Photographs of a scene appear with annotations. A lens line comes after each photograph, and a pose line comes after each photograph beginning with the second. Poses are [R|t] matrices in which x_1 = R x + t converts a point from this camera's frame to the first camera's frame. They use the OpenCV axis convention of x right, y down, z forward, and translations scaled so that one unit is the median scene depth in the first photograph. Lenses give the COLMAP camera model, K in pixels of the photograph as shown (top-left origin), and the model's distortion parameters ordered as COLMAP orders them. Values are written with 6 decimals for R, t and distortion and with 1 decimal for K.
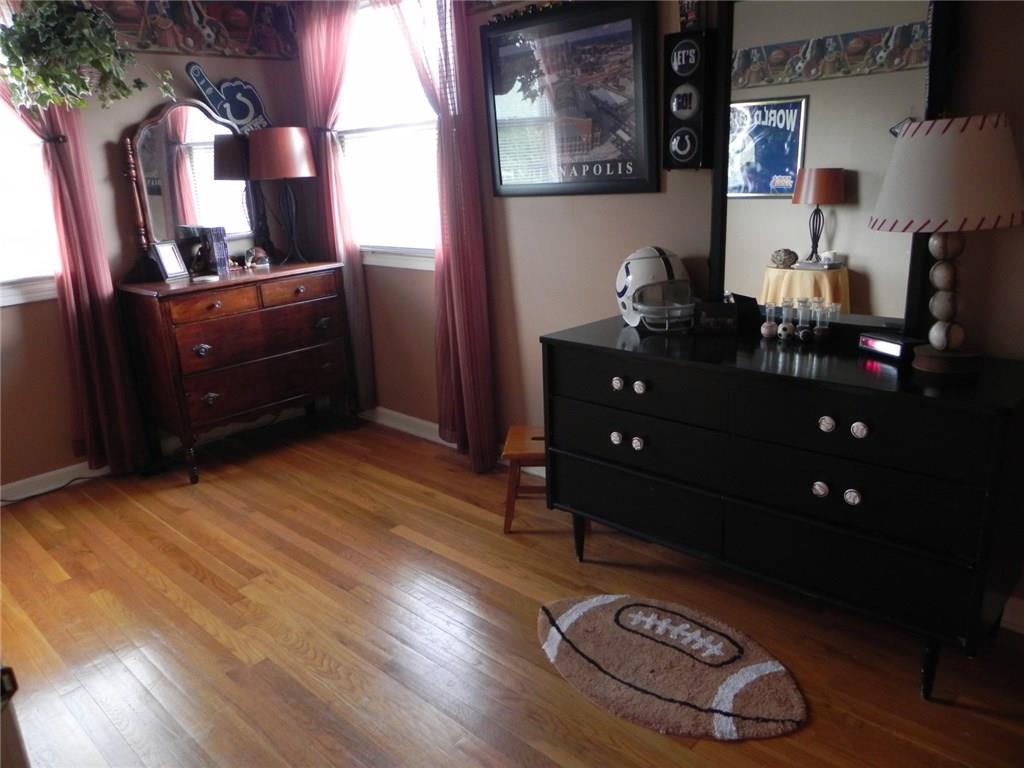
lens RADIAL K [[763.1, 0, 509.8], [0, 763.1, 387.2], [0, 0, 1]] dist [-0.011571, 0.003512]
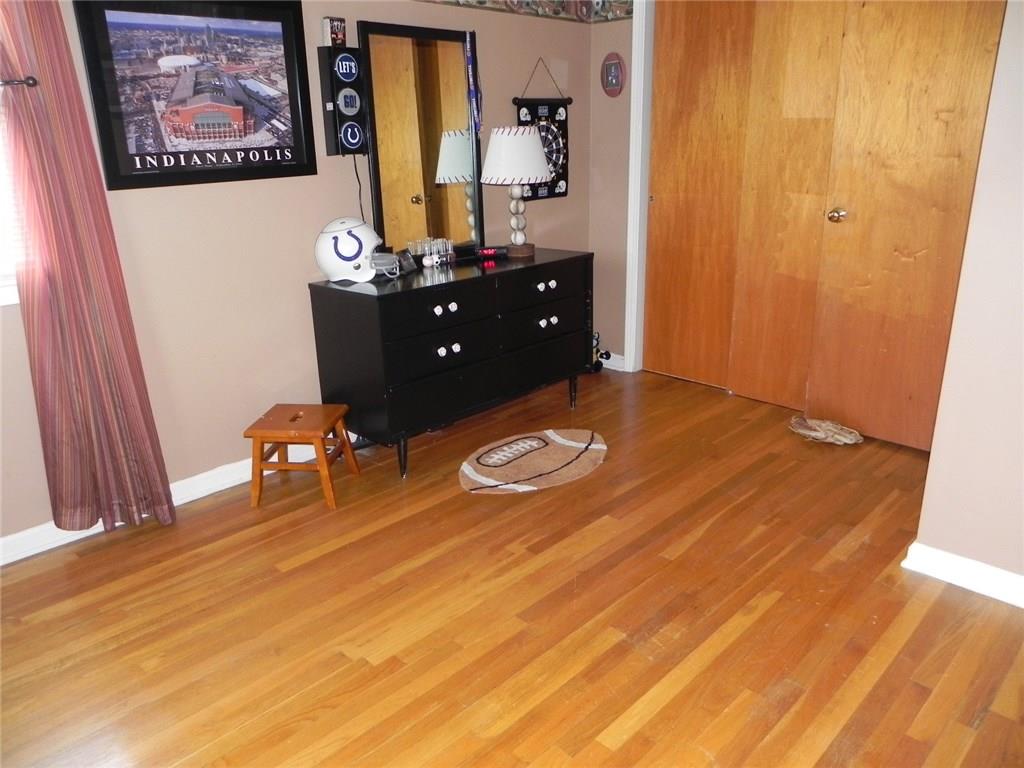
lens RADIAL K [[763.1, 0, 511.6], [0, 763.1, 383.1], [0, 0, 1]] dist [-0.011571, 0.003512]
pose [[0.004522, -0.264357, 0.964414, -1.026874], [0.301812, 0.919810, 0.250716, -0.159683], [-0.953357, 0.289938, 0.083945, 0.693064]]
